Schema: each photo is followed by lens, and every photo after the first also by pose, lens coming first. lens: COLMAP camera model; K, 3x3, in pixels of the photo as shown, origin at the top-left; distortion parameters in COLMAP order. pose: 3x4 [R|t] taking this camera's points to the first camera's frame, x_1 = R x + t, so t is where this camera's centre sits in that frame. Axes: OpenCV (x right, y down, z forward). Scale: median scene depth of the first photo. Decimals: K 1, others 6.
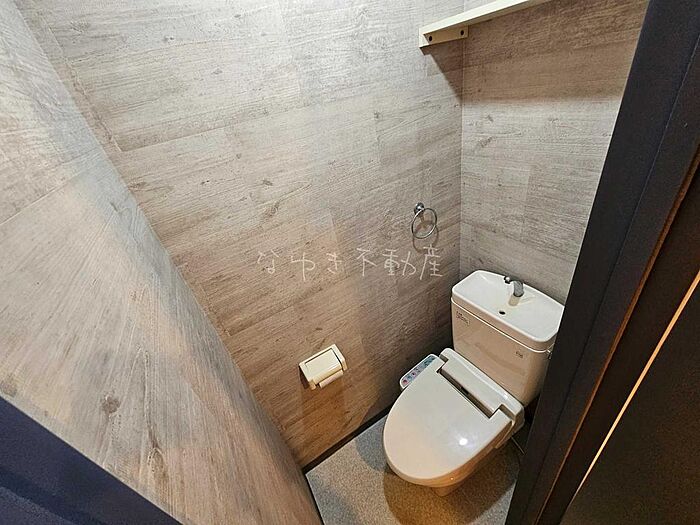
lens RADIAL K [[288.3, 0, 346.3], [0, 288.3, 260.8], [0, 0, 1]] dist [0.022777, -0.000111]
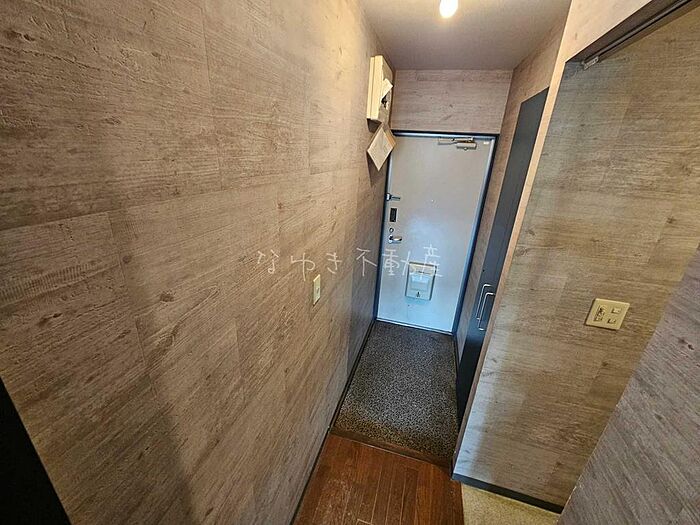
lens RADIAL K [[288.3, 0, 346.3], [0, 288.3, 260.8], [0, 0, 1]] dist [0.022777, -0.000111]
pose [[0.767133, -0.036085, 0.640473, -0.350085], [0.200298, 0.961973, -0.185711, -0.148523], [-0.609416, 0.270750, 0.745189, 0.288664]]
